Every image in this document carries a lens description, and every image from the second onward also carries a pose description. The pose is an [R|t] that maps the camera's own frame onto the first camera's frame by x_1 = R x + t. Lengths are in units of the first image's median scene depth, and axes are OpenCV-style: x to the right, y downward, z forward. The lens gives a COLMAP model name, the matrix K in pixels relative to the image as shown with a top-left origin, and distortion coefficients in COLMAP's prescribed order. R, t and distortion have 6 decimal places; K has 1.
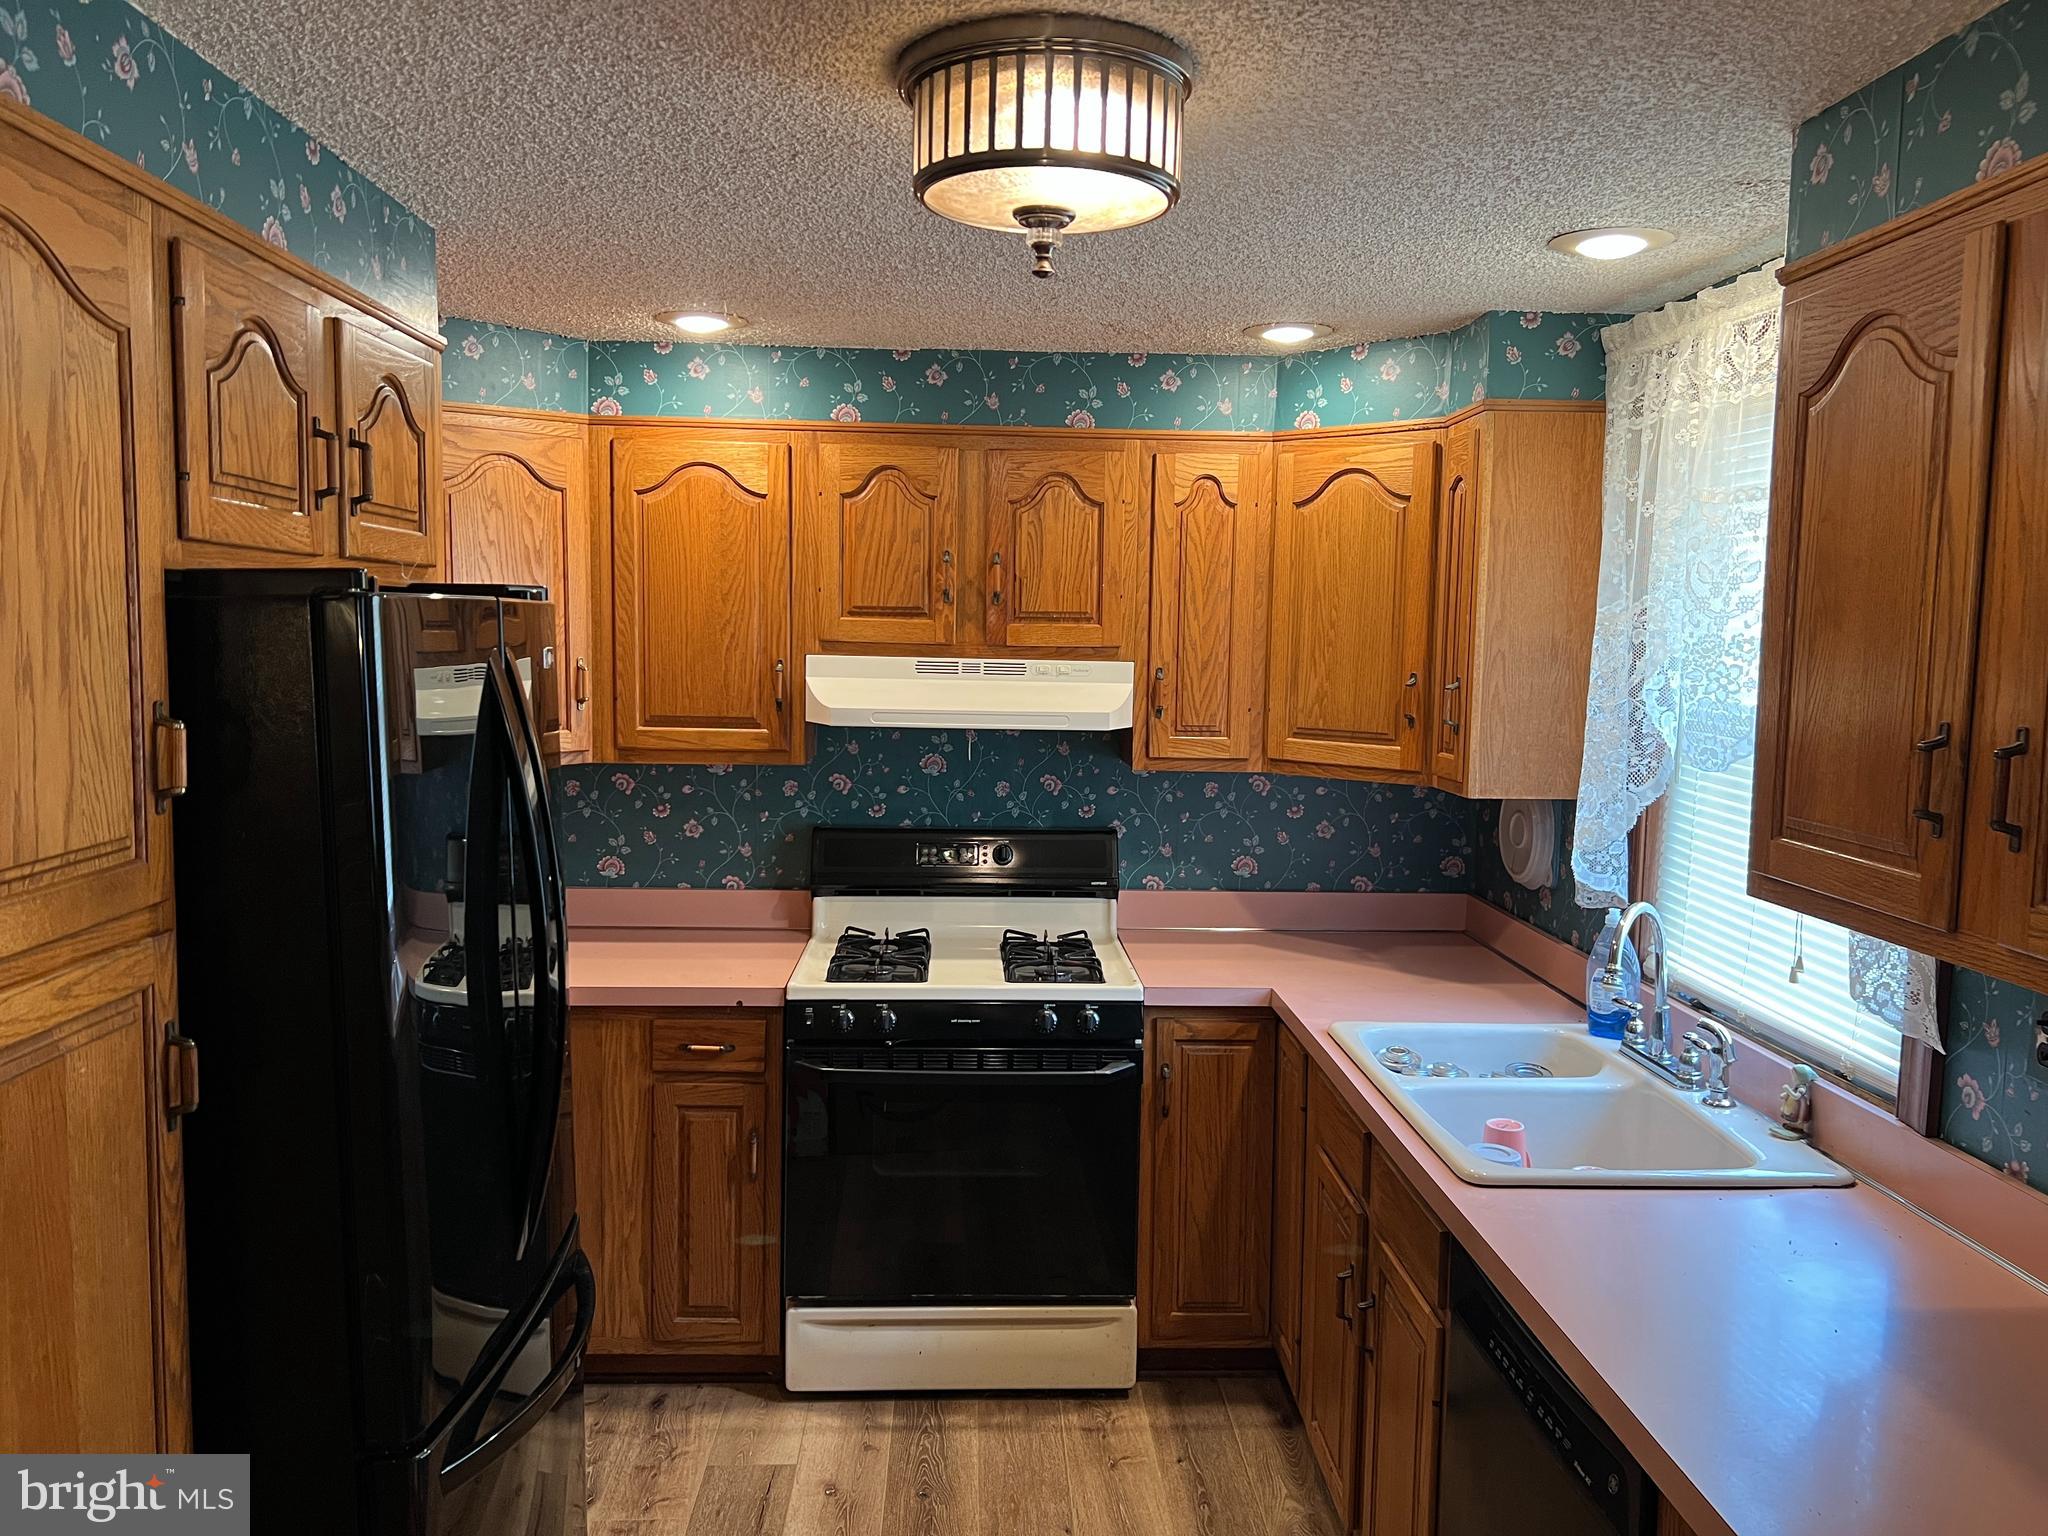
lens RADIAL K [[1539.5, 0, 1024.0], [0, 1539.5, 768.0], [0, 0, 1]] dist [0.037364, -0.073715]
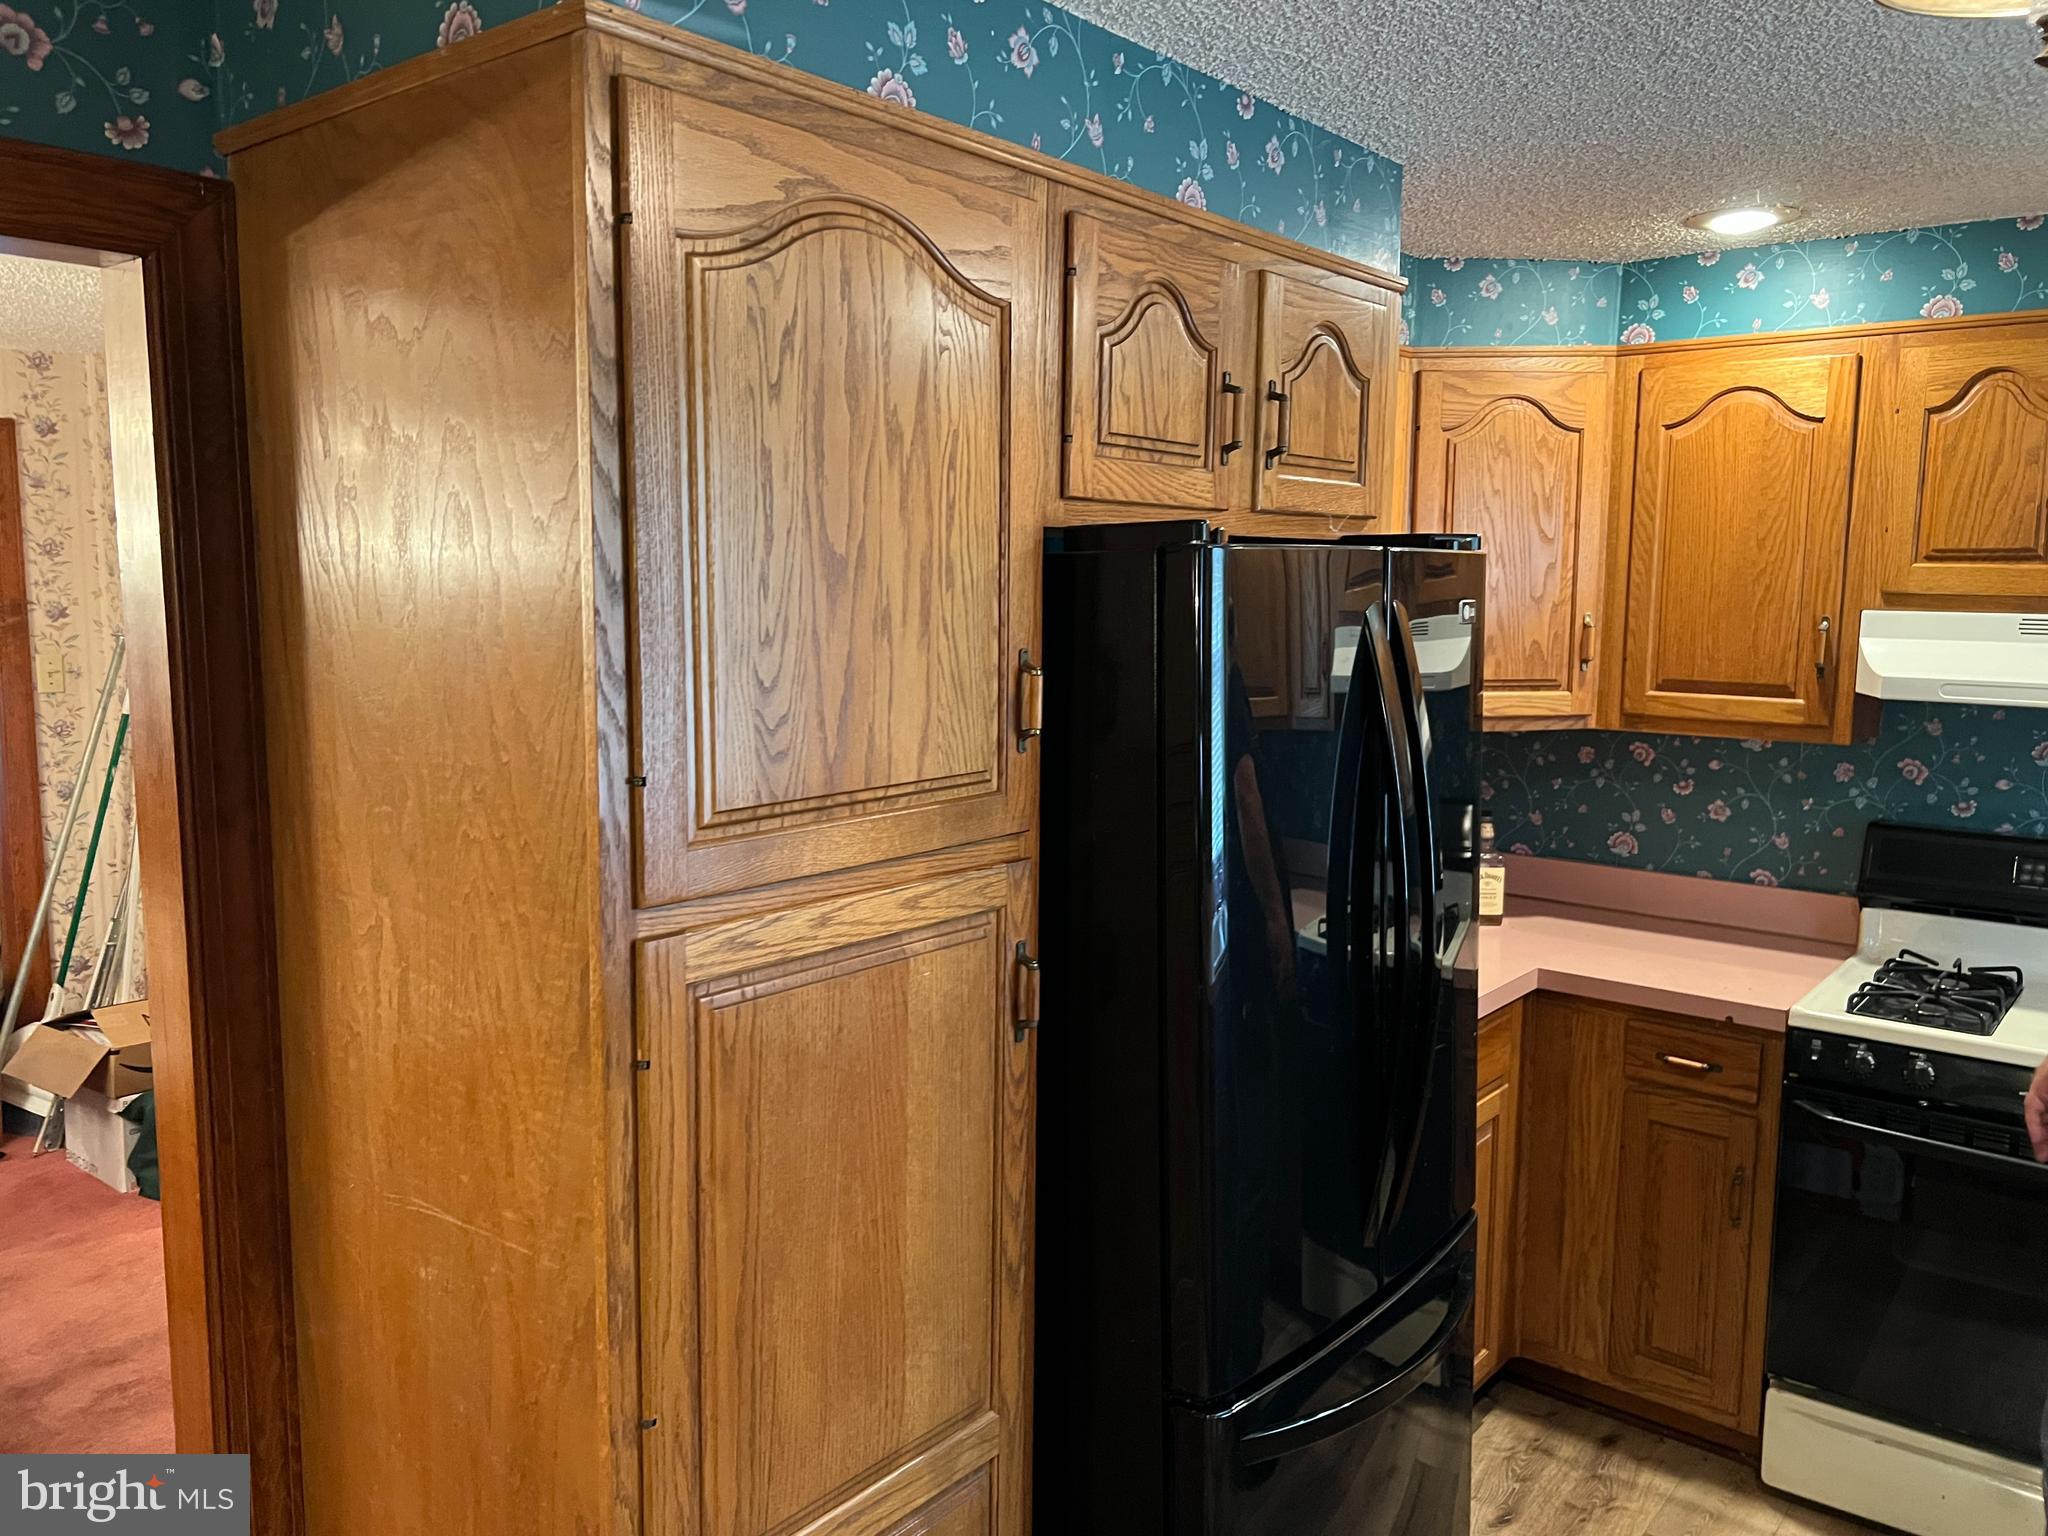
lens RADIAL K [[1537.9, 0, 1023.7], [0, 1537.9, 756.6], [0, 0, 1]] dist [0.041790, -0.057310]
pose [[0.745149, 0.067064, -0.663518, 0.086145], [-0.054443, 0.997727, 0.039703, -0.005356], [0.664672, 0.006539, 0.747106, 0.101581]]
